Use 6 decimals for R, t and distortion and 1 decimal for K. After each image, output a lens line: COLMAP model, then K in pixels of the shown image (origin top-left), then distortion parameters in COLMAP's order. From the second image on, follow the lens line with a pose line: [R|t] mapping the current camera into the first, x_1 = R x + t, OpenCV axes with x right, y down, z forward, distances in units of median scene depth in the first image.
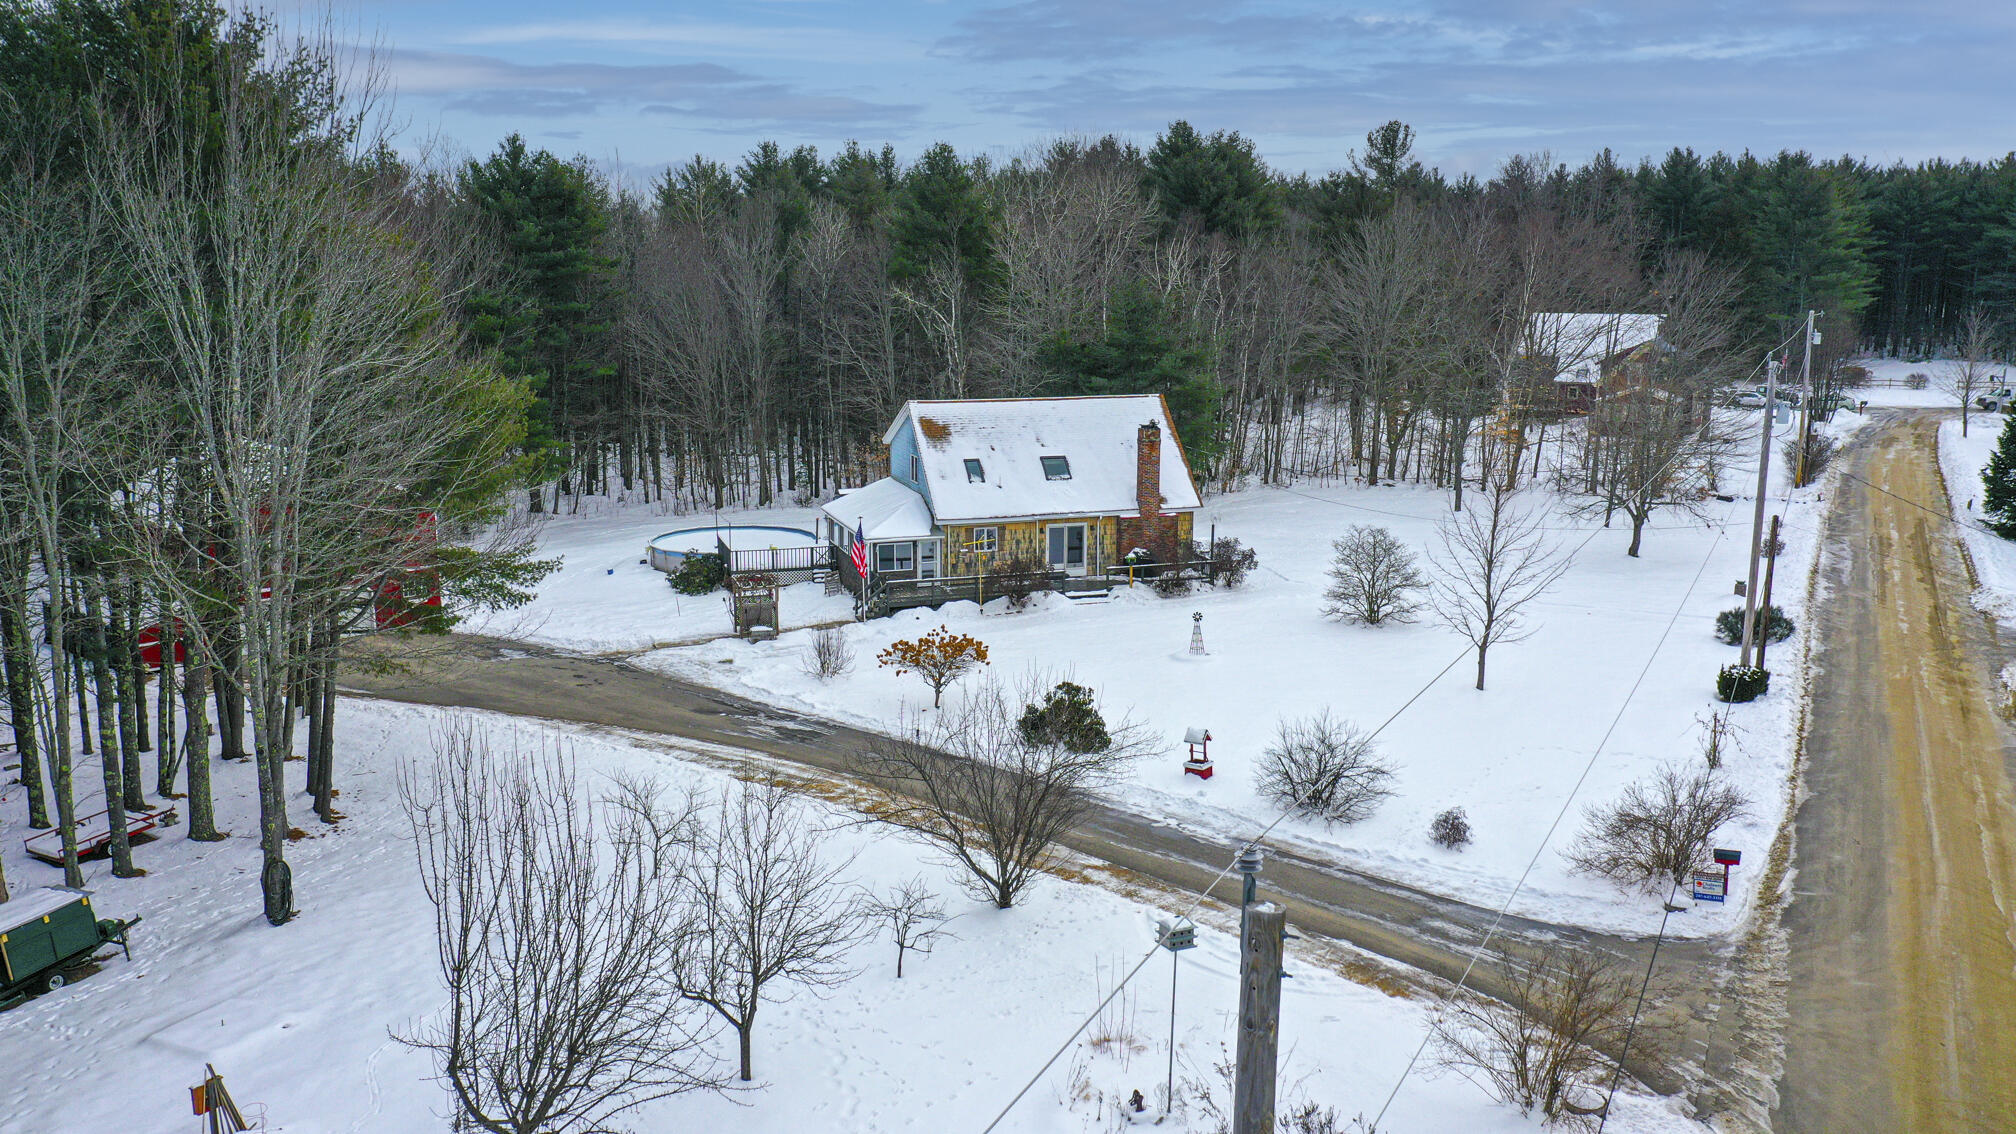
lens RADIAL K [[1603.5, 0, 1015.6], [0, 1603.5, 560.4], [0, 0, 1]] dist [0.012577, 0.000601]
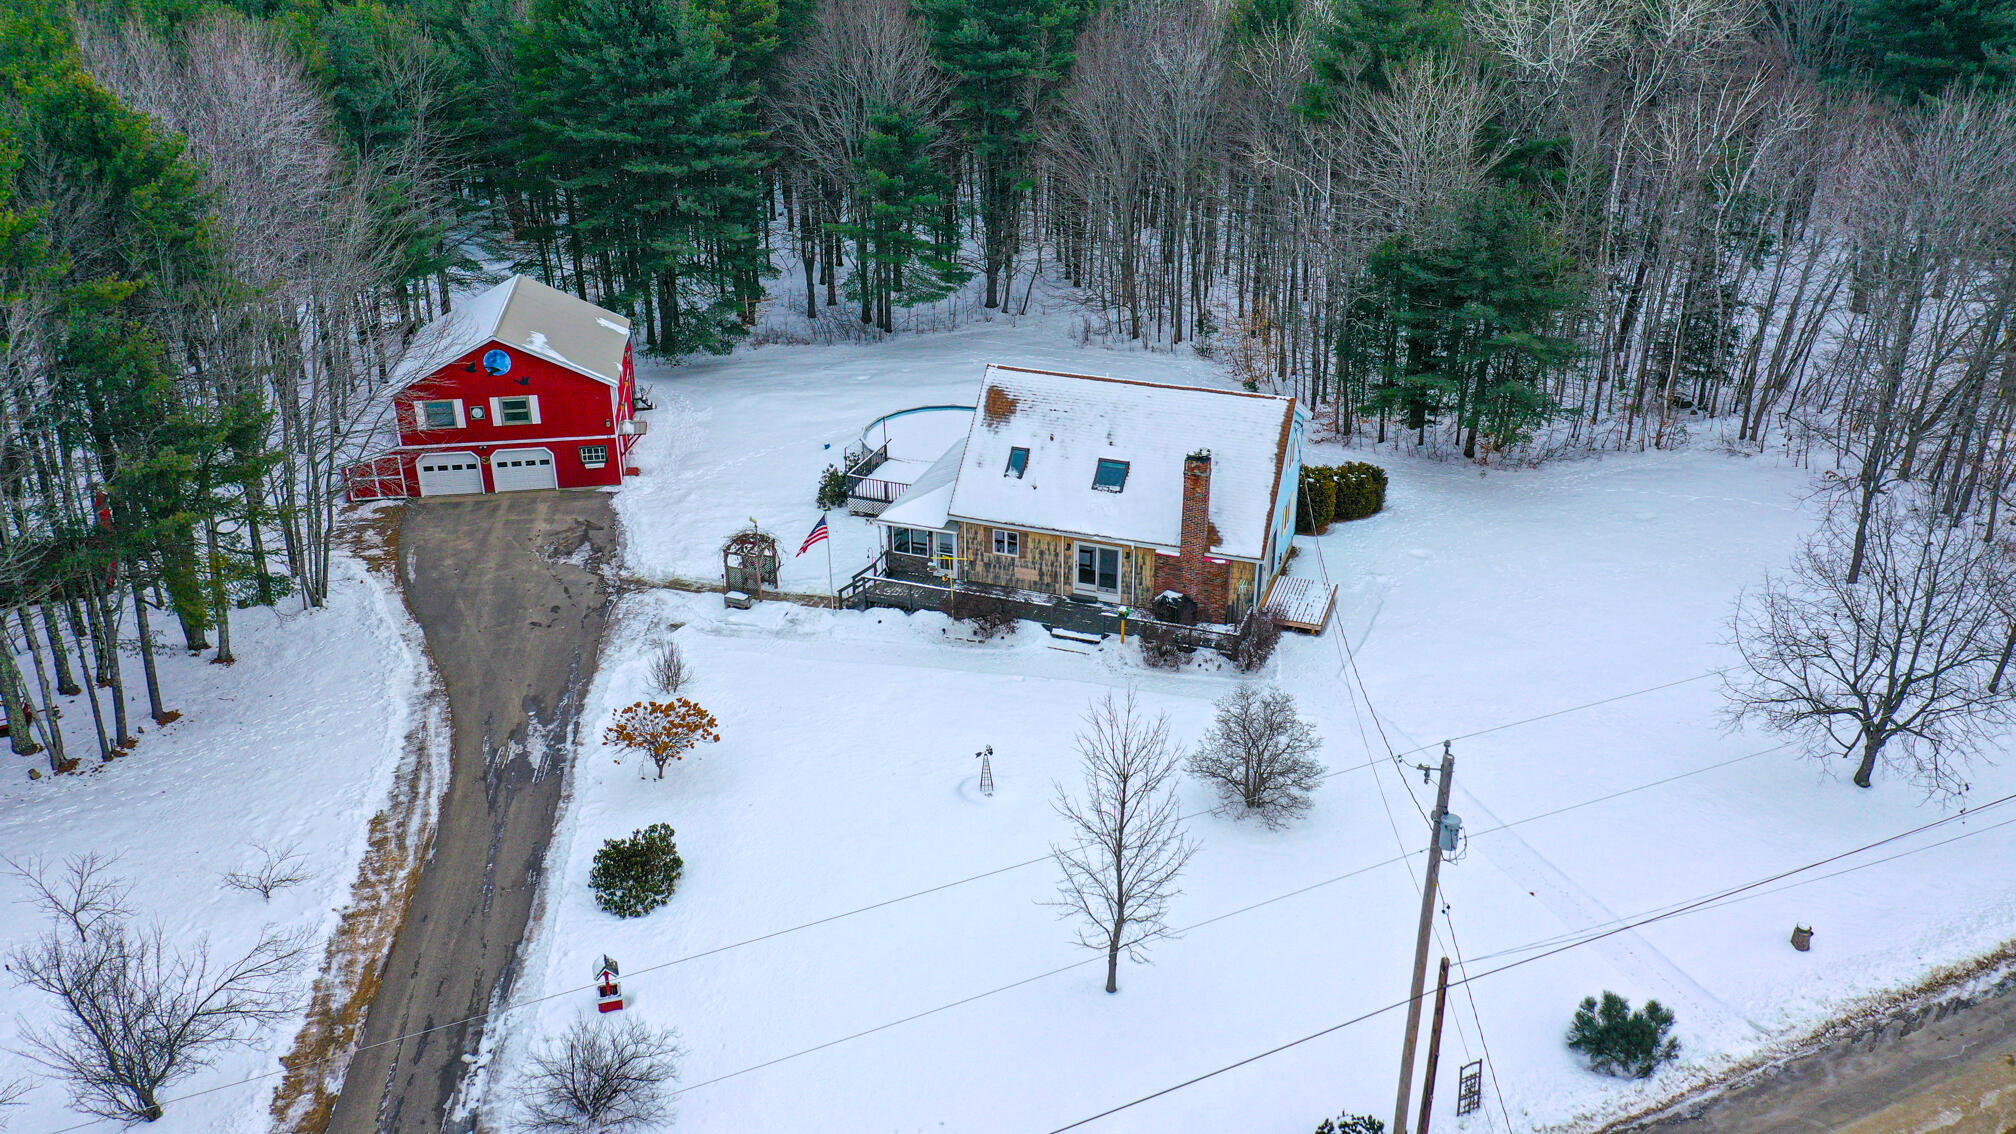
lens RADIAL K [[1603.5, 0, 1011.6], [0, 1603.5, 575.7], [0, 0, 1]] dist [0.012577, 0.000601]
pose [[0.788702, 0.265769, -0.554361, 0.483079], [-0.111082, 0.948493, 0.296684, -0.260629], [0.604658, -0.172416, 0.777600, 0.294143]]
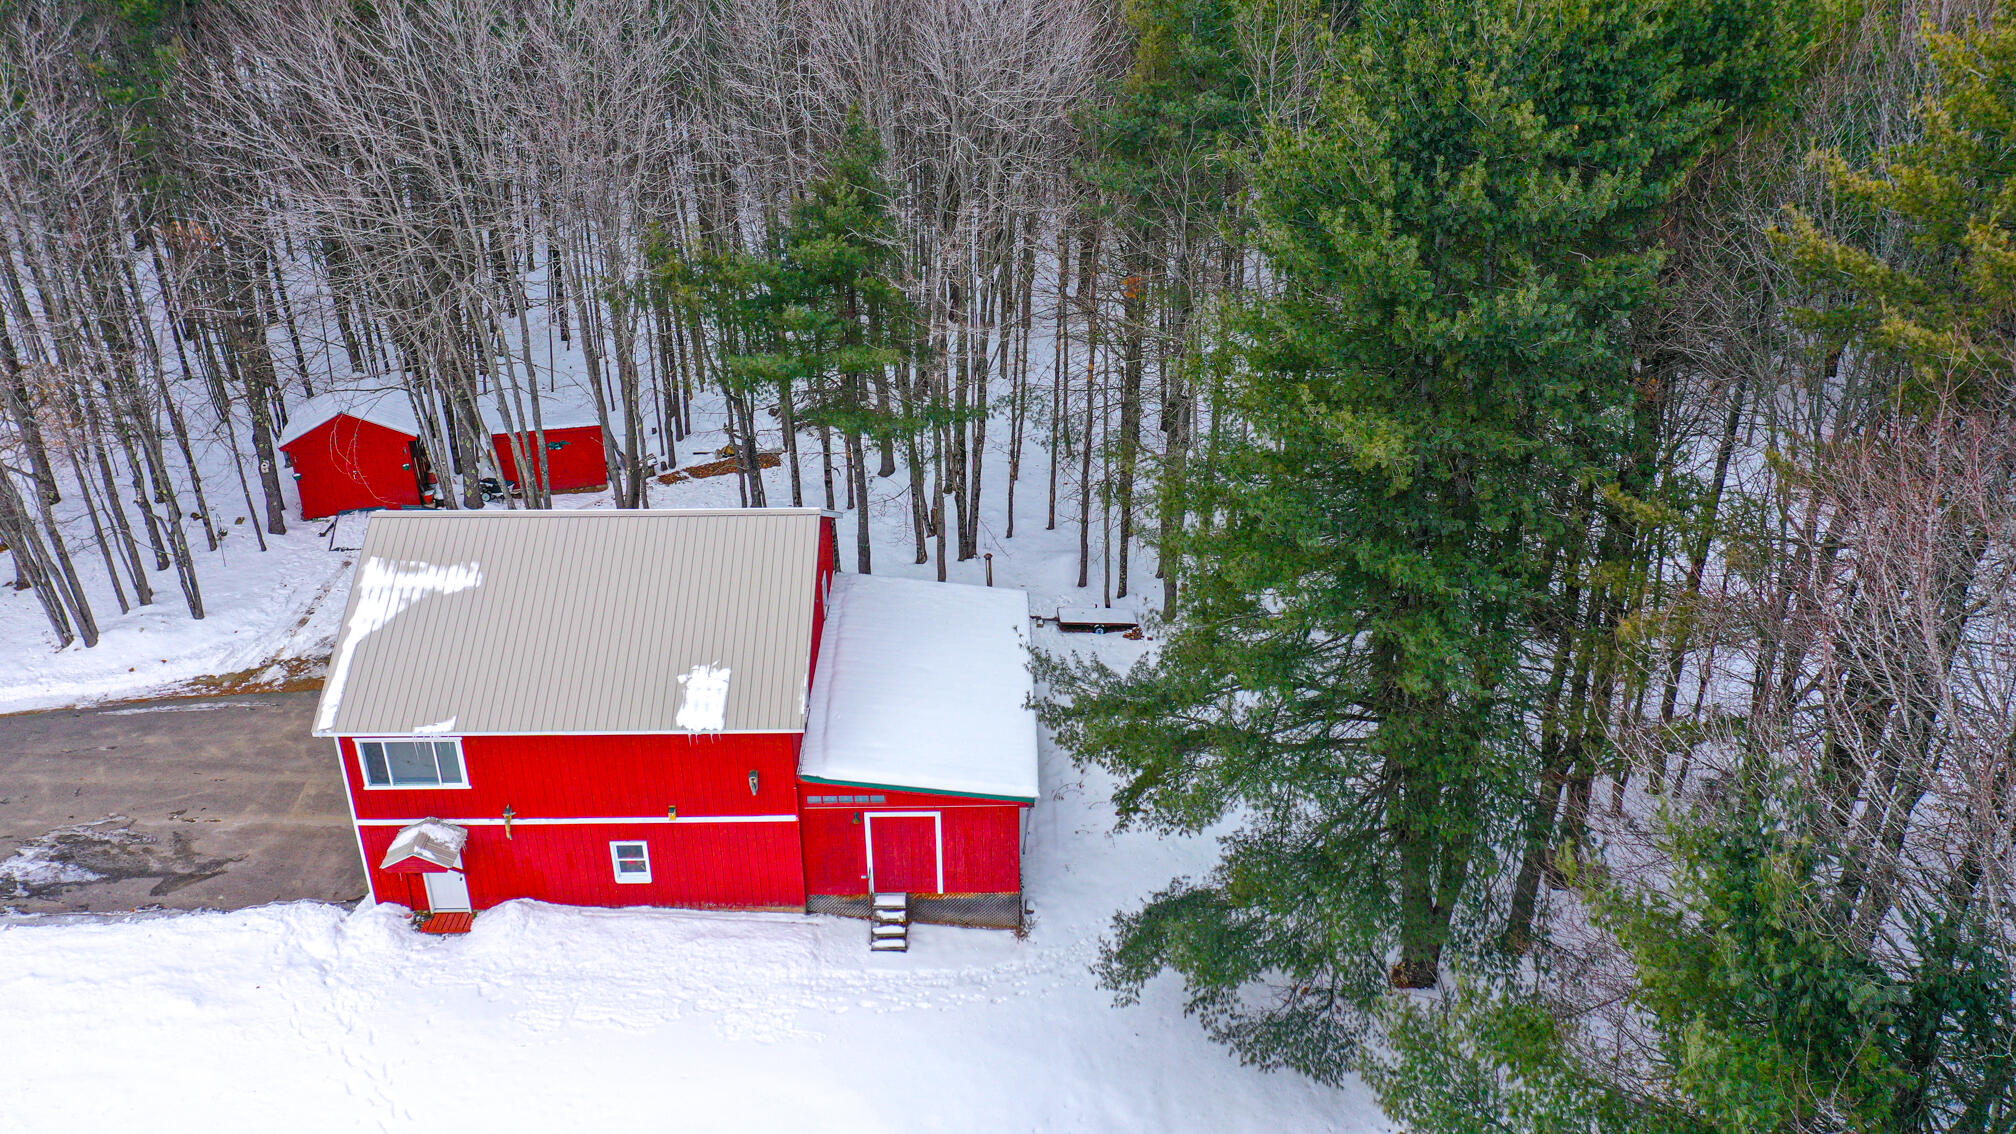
lens RADIAL K [[1603.5, 0, 1006.2], [0, 1603.5, 581.8], [0, 0, 1]] dist [0.012577, 0.000601]
pose [[-0.725604, 0.320857, -0.608729, -0.222054], [-0.131833, 0.803427, 0.580625, -0.382686], [0.675366, 0.501554, -0.540670, 1.373653]]
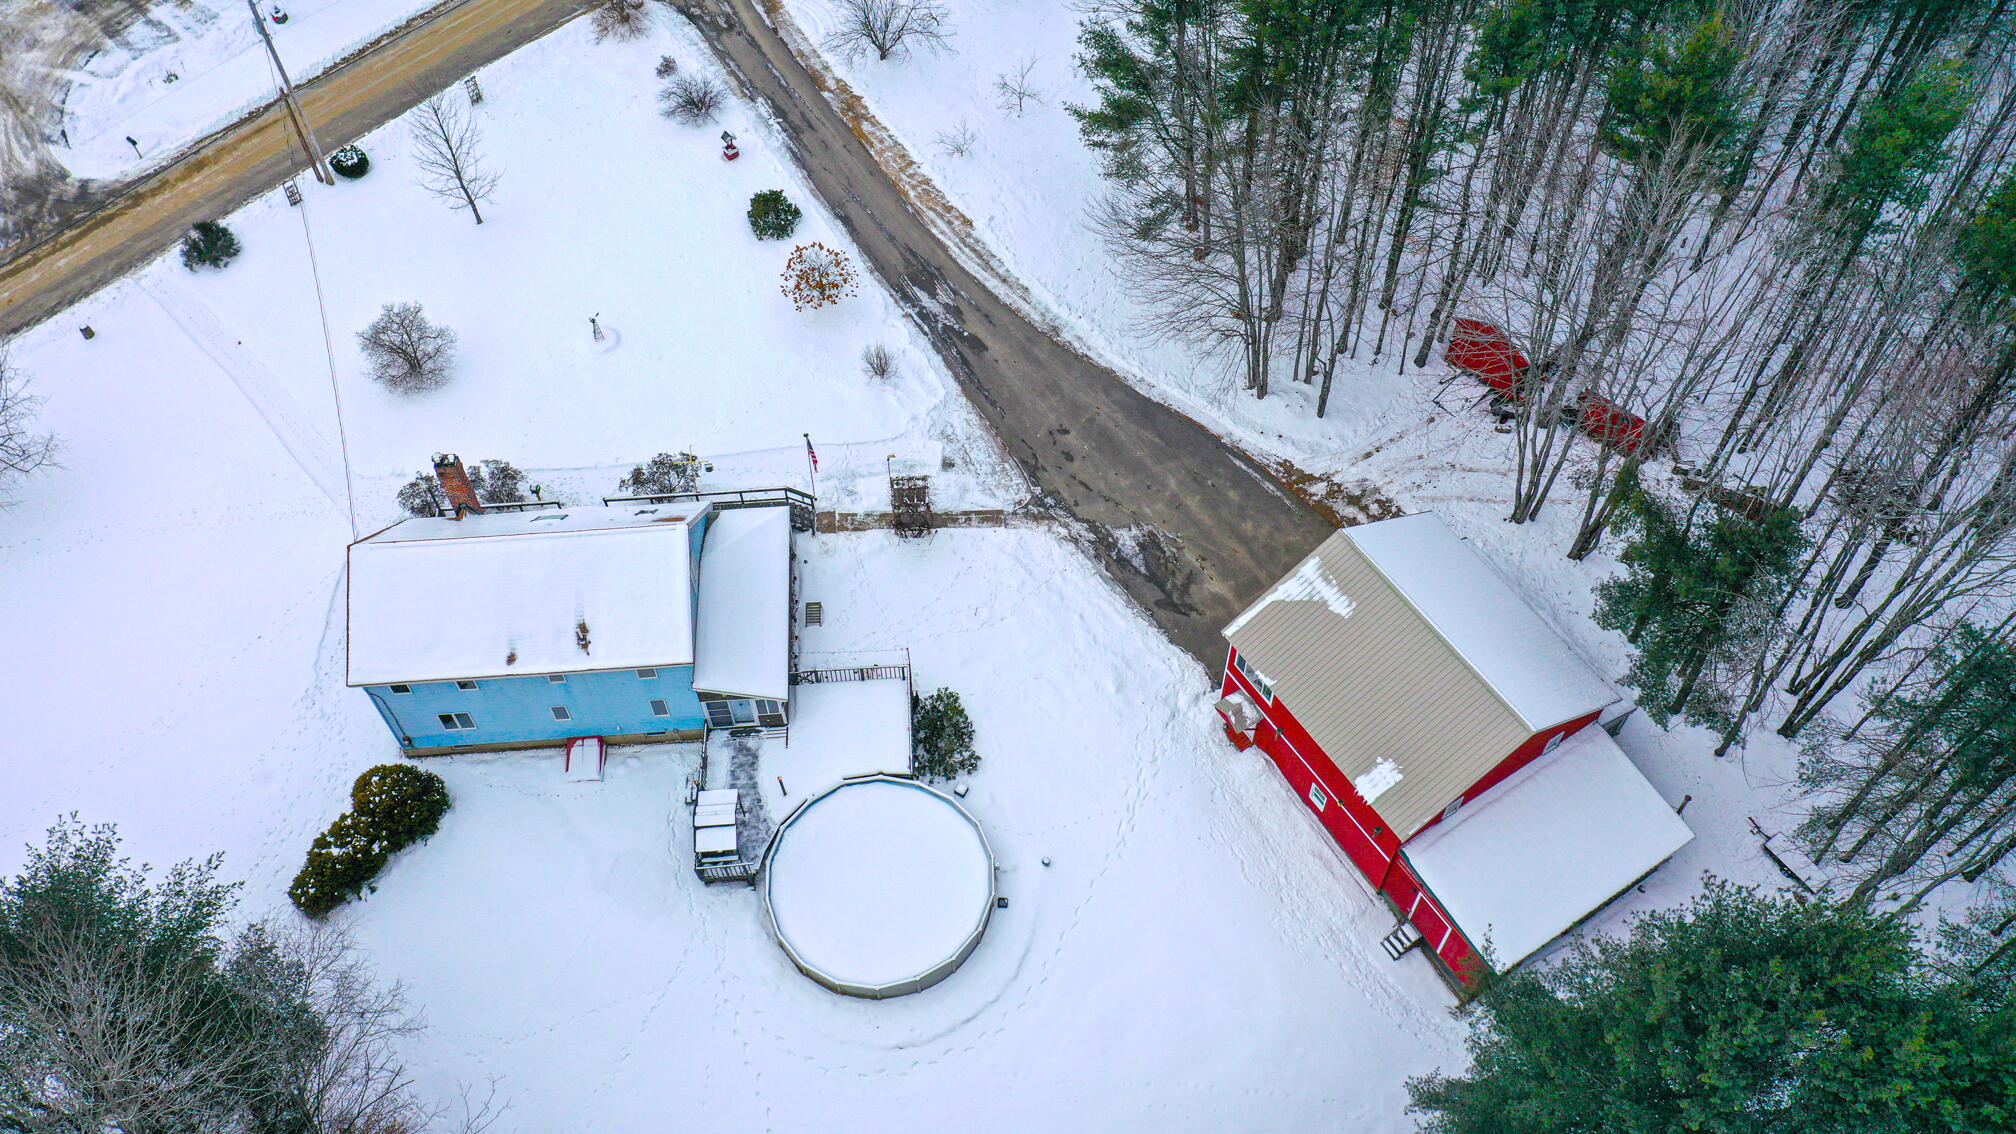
lens RADIAL K [[1603.5, 0, 999.7], [0, 1603.5, 557.8], [0, 0, 1]] dist [0.012577, 0.000601]
pose [[-0.967742, -0.200128, 0.153048, -0.360753], [0.054893, 0.425392, 0.903343, -0.849708], [-0.245890, 0.882604, -0.400684, 1.335086]]
